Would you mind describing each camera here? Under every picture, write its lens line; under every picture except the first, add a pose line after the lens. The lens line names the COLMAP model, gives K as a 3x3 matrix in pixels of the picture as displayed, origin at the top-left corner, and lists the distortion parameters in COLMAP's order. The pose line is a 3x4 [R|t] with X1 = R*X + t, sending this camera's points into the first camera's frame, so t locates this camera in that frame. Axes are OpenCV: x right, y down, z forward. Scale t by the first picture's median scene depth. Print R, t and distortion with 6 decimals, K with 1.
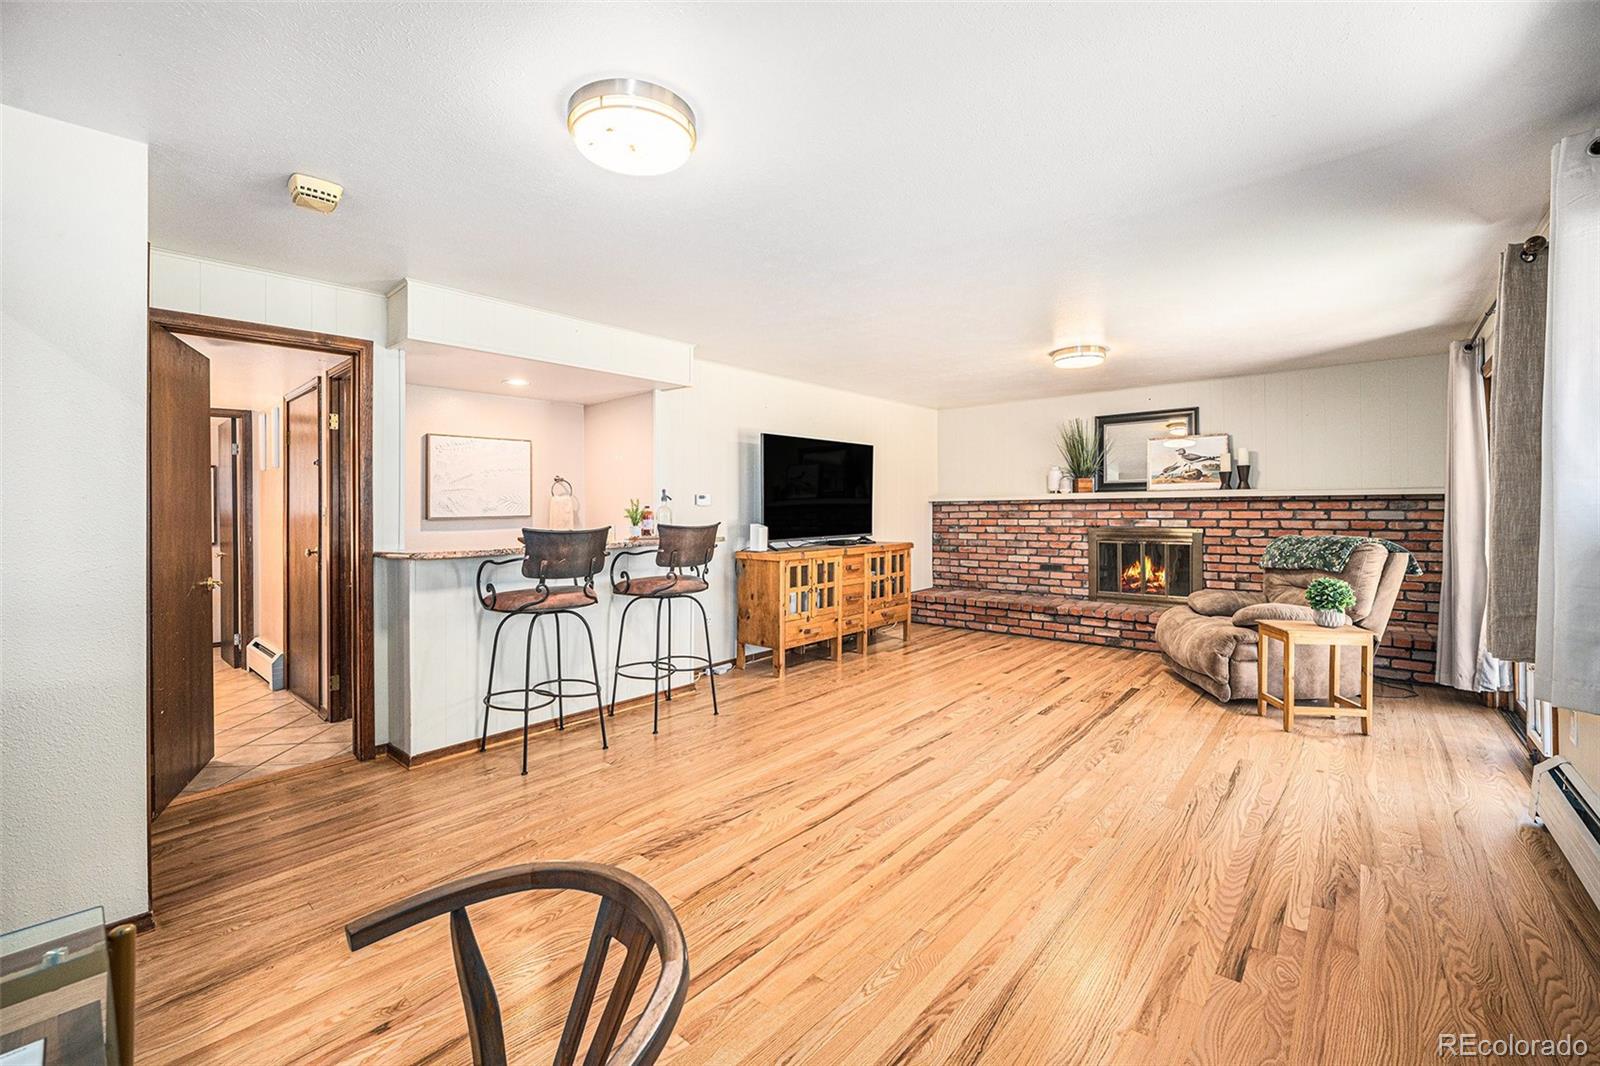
lens RADIAL K [[658.9, 0, 802.1], [0, 658.9, 522.9], [0, 0, 1]] dist [-0.002806, -0.000055]
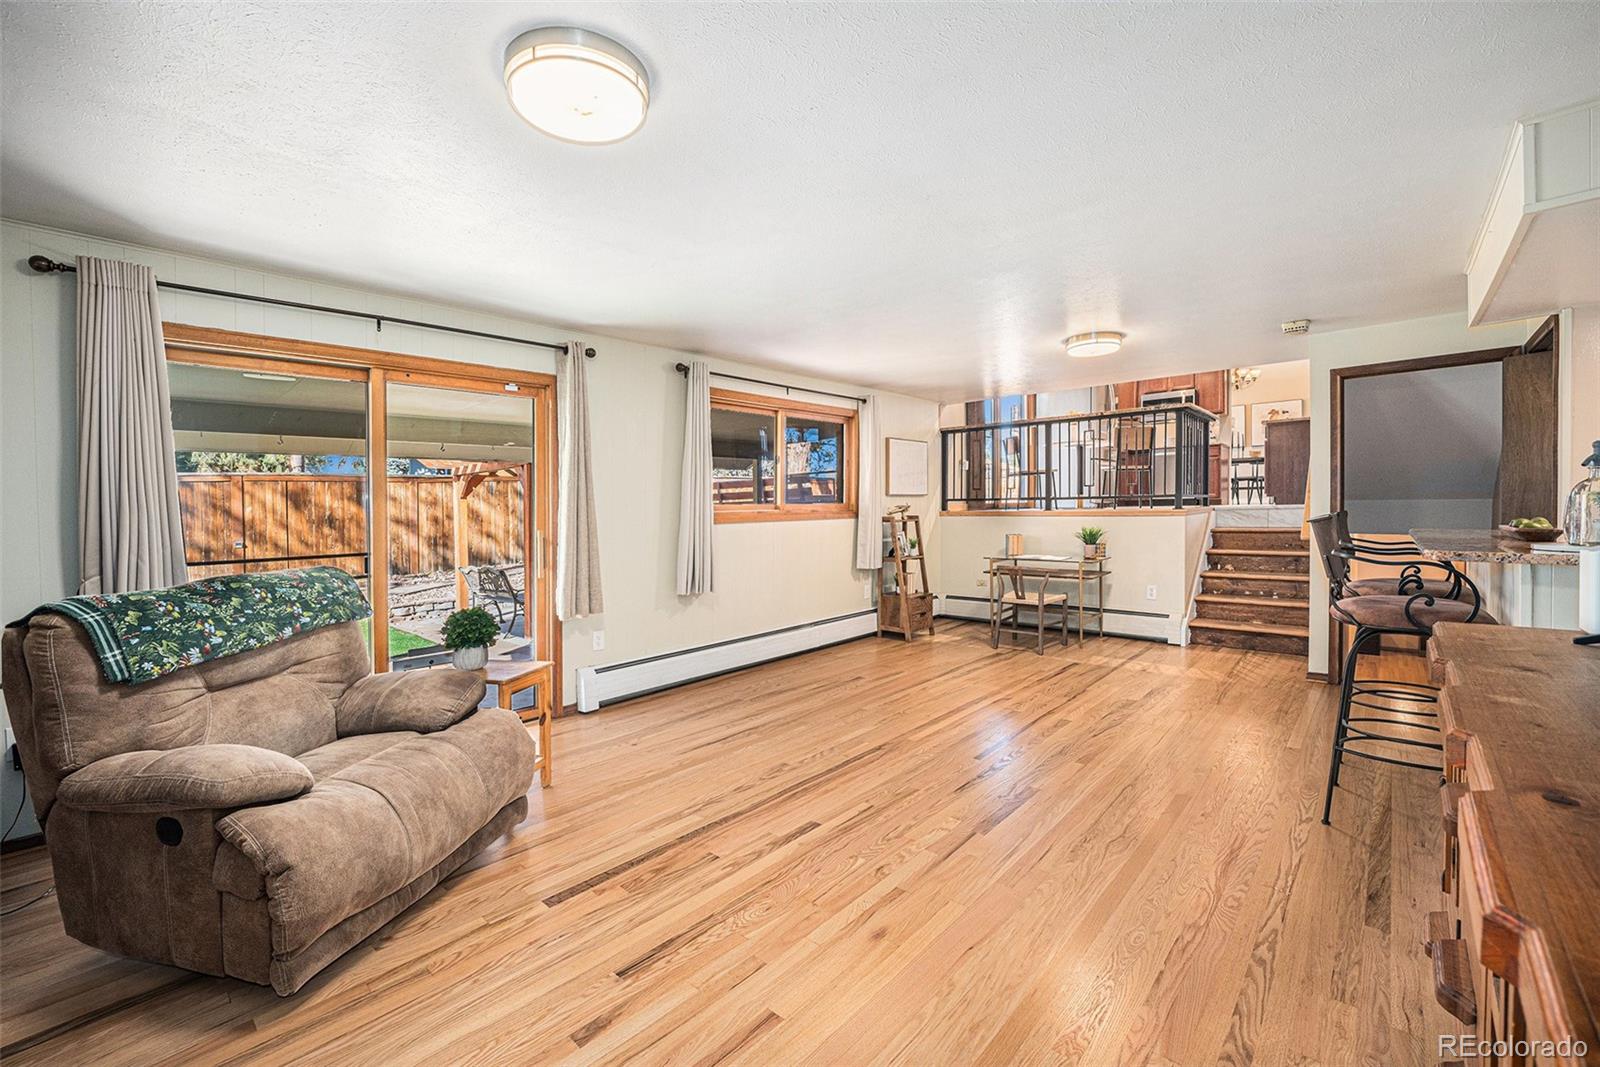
lens RADIAL K [[627.9, 0, 804.0], [0, 627.9, 521.8], [0, 0, 1]] dist [0.000919, 0.000018]
pose [[-0.999086, 0.020017, 0.037776, 0.434270], [0.021382, 0.999120, 0.036086, -0.043196], [-0.037020, 0.036861, -0.998634, 2.033226]]
